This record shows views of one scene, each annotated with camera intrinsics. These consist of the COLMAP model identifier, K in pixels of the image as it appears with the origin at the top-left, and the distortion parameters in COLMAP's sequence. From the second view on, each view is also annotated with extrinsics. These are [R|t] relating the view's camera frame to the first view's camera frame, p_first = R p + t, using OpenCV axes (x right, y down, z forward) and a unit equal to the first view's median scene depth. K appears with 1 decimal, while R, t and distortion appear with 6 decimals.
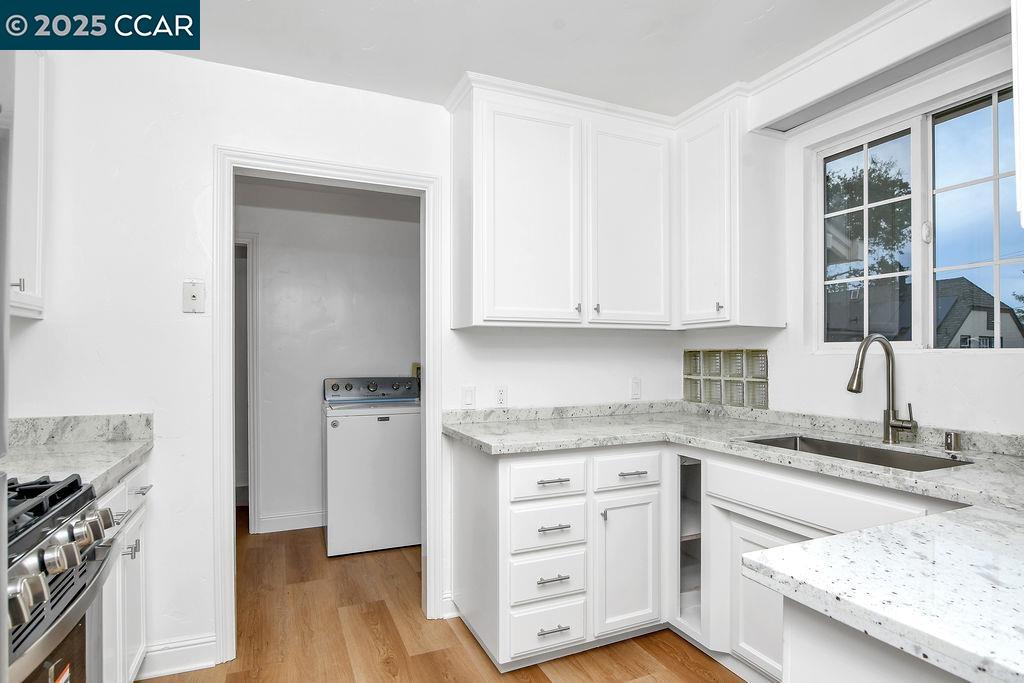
lens RADIAL K [[554.5, 0, 516.1], [0, 554.5, 353.8], [0, 0, 1]] dist [-0.006458, -0.000326]
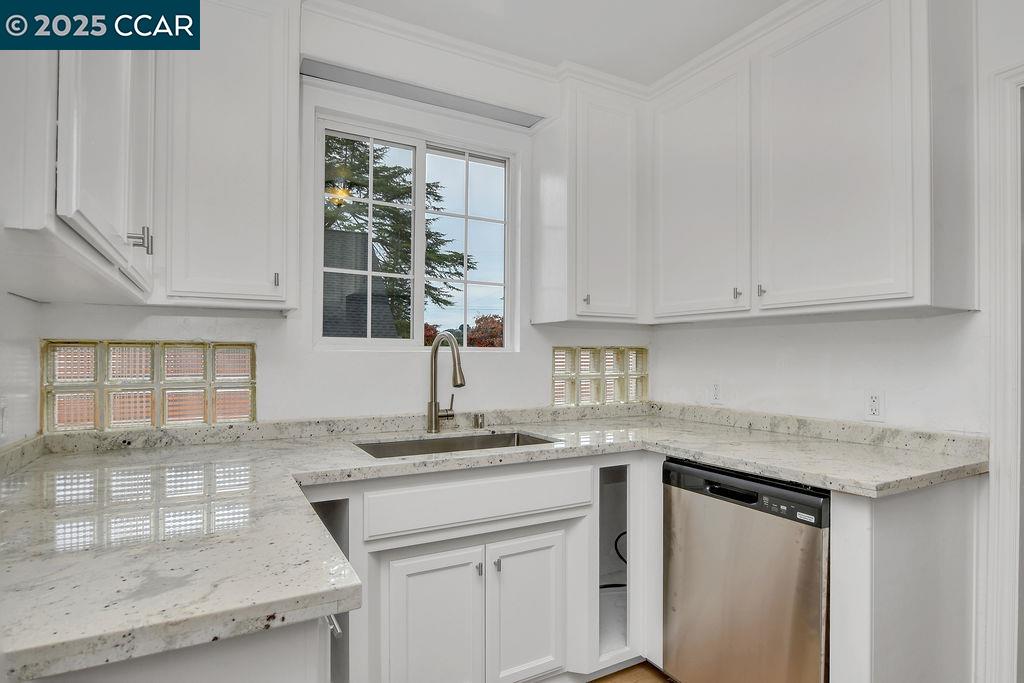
lens RADIAL K [[554.5, 0, 516.1], [0, 554.5, 353.8], [0, 0, 1]] dist [-0.006458, -0.000326]
pose [[-0.096417, -0.002412, 0.995338, -0.433664], [-0.007579, 0.999970, 0.001689, 0.003433], [-0.995312, -0.007381, -0.096433, 0.949360]]
